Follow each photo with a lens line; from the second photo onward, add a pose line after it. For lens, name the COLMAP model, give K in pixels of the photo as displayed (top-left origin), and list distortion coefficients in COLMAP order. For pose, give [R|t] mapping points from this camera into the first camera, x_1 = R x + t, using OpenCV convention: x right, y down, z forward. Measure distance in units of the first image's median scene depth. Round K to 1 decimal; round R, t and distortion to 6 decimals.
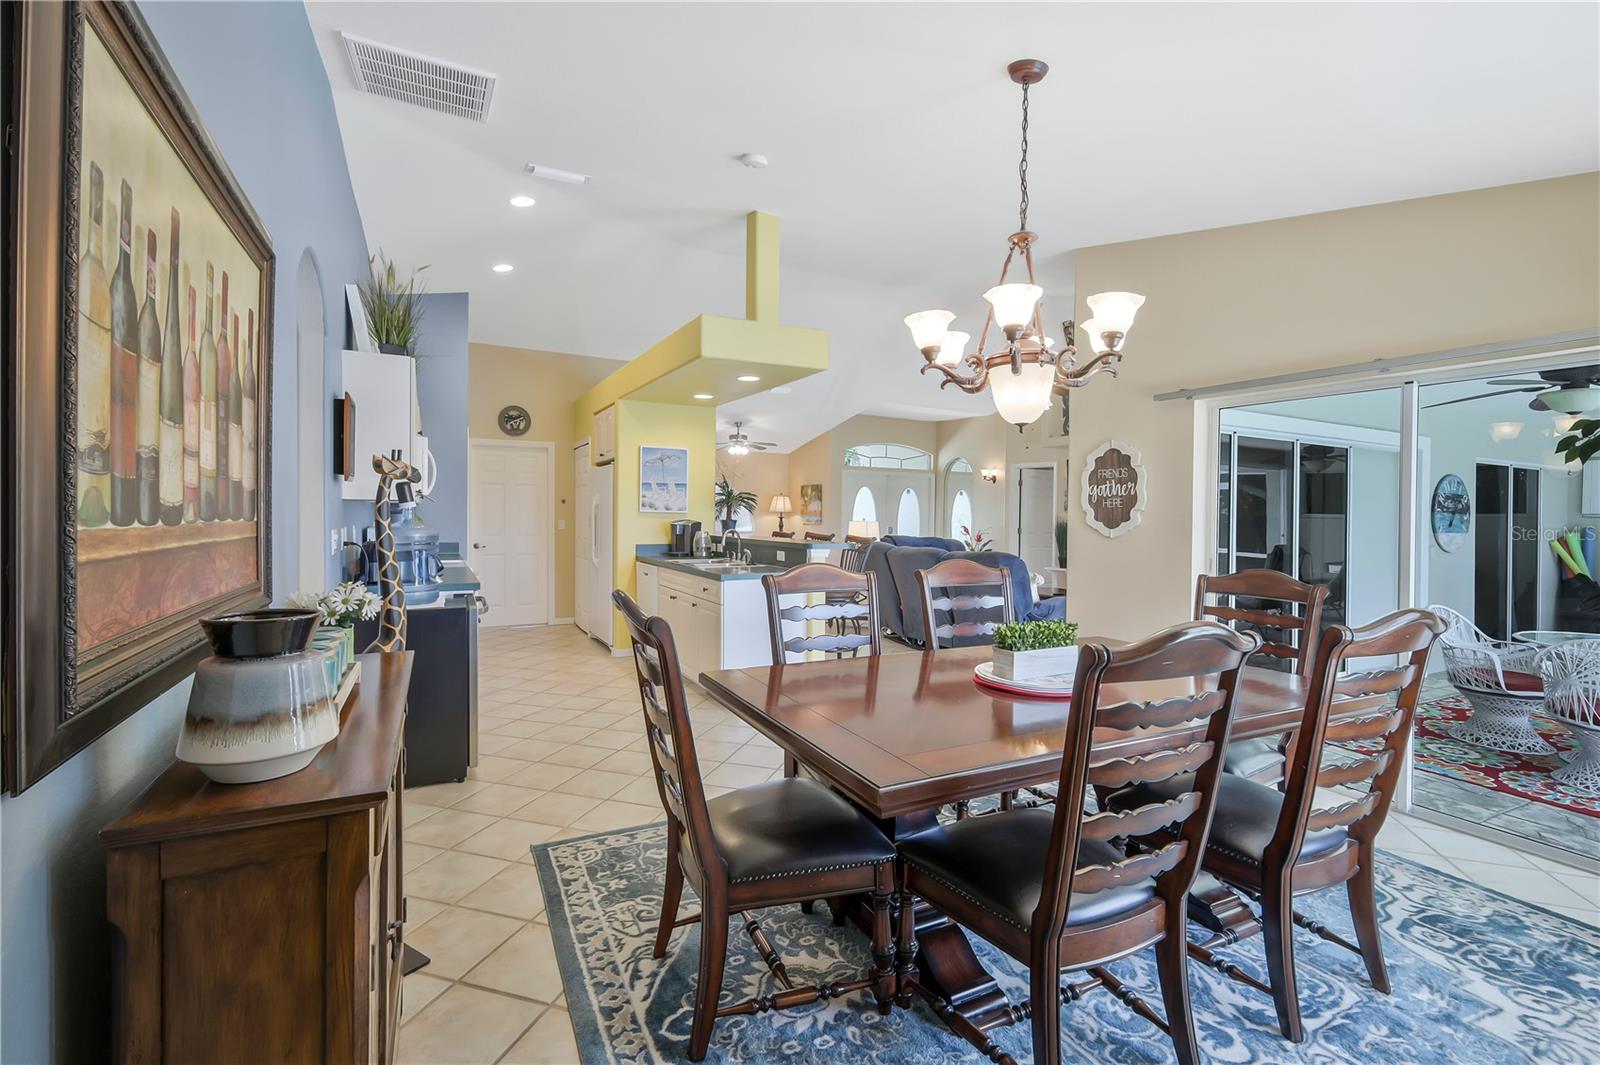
lens RADIAL K [[702.6, 0, 802.0], [0, 702.6, 534.7], [0, 0, 1]] dist [0.003193, 0.000294]
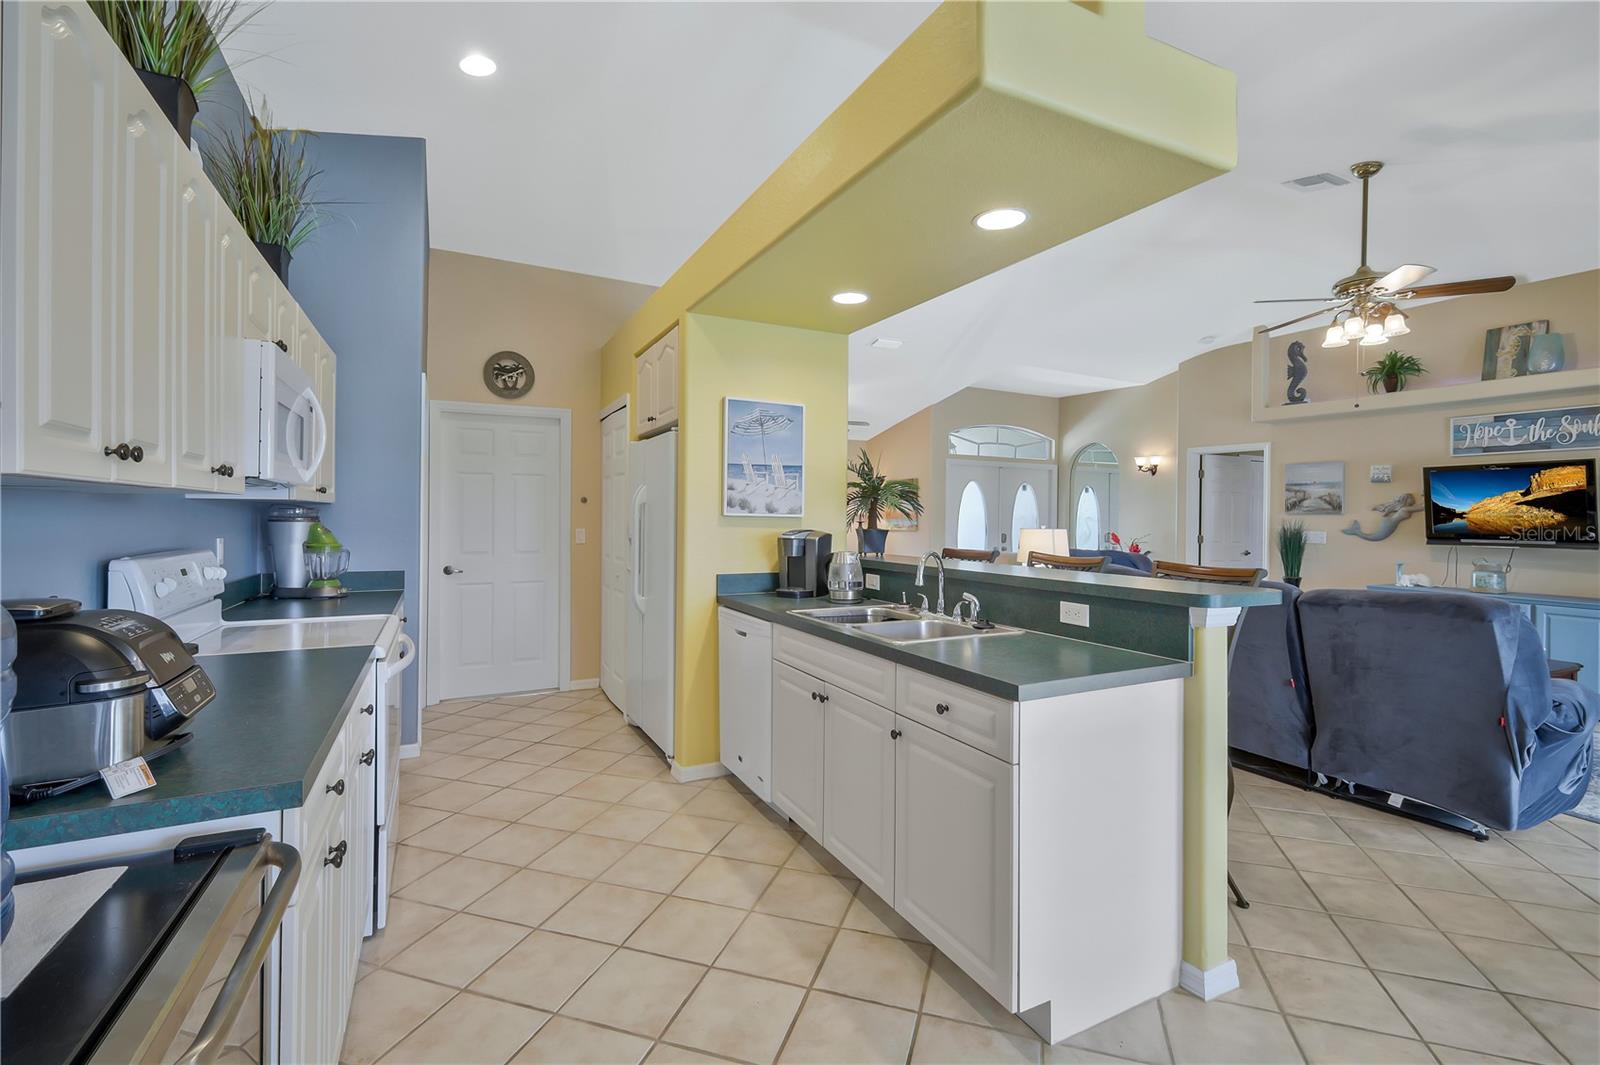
lens RADIAL K [[703.6, 0, 803.6], [0, 703.6, 520.6], [0, 0, 1]] dist [0.004212, 0.000302]
pose [[0.999865, -0.003835, -0.015970, -0.148371], [0.003460, 0.999720, -0.023399, -0.014648], [0.016056, 0.023341, 0.999599, 0.415798]]
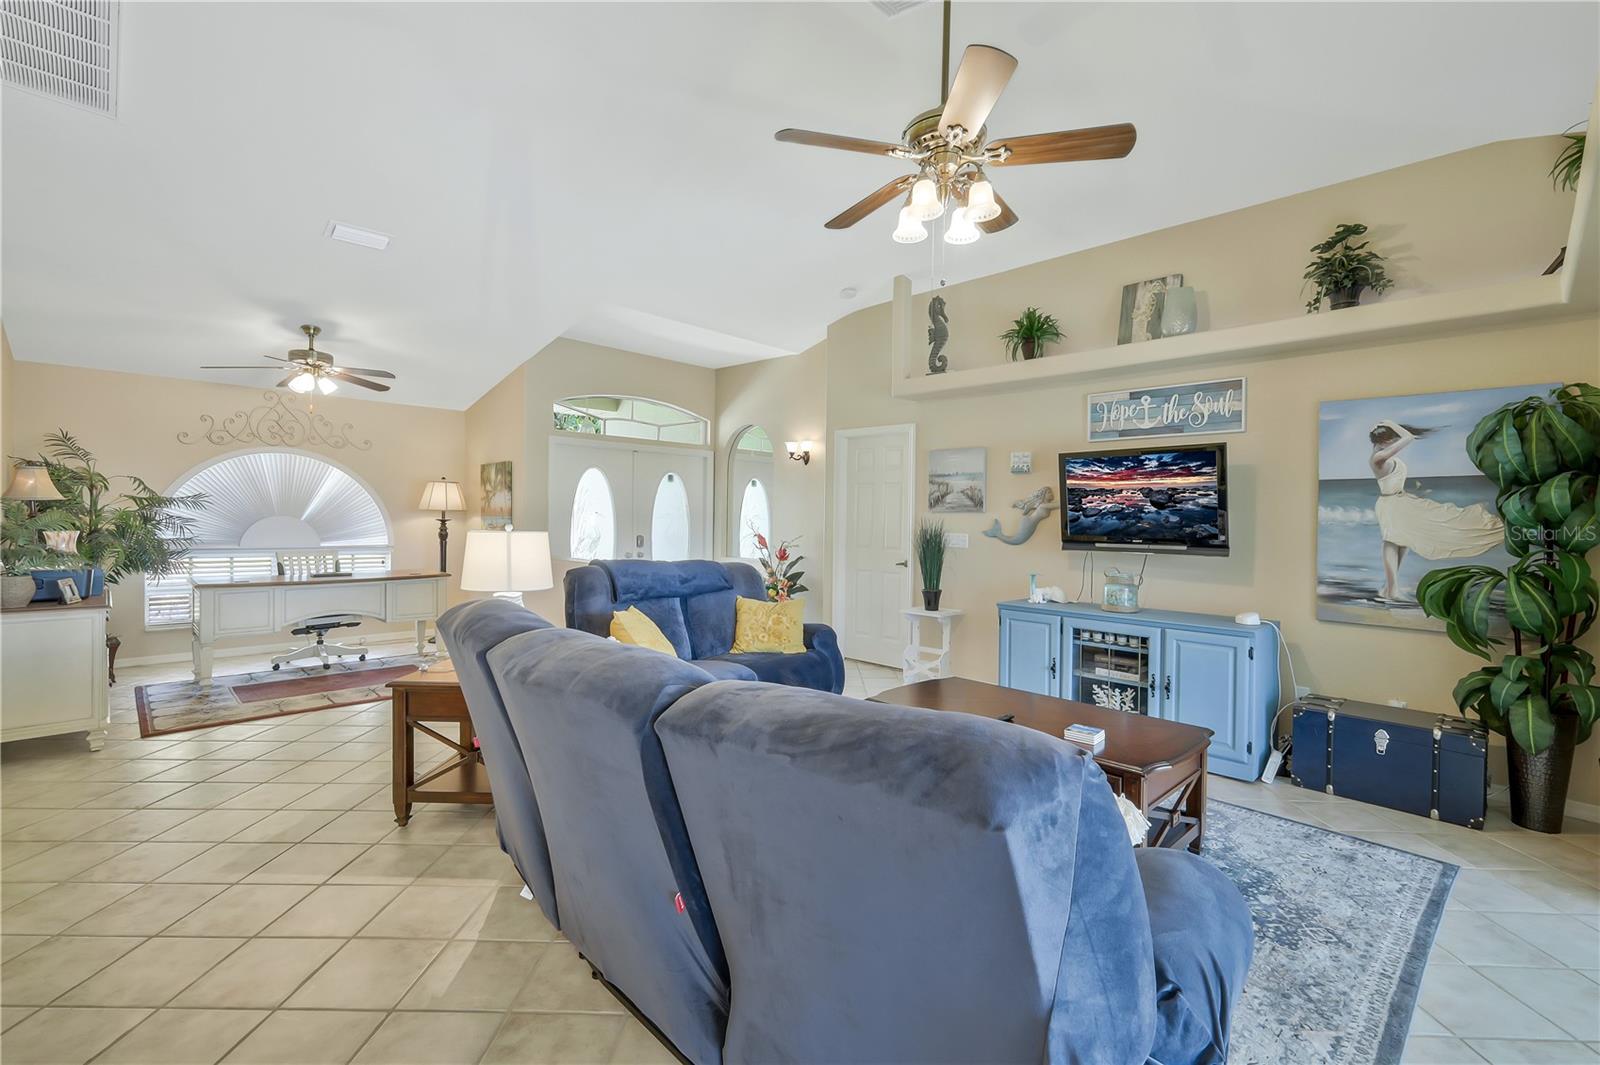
lens RADIAL K [[700.5, 0, 794.9], [0, 700.5, 525.7], [0, 0, 1]] dist [0.008646, -0.000147]
pose [[0.959949, -0.002347, 0.280166, 0.156467], [0.006500, 0.999882, -0.013896, -0.018793], [-0.280100, 0.015161, 0.959851, 0.704908]]
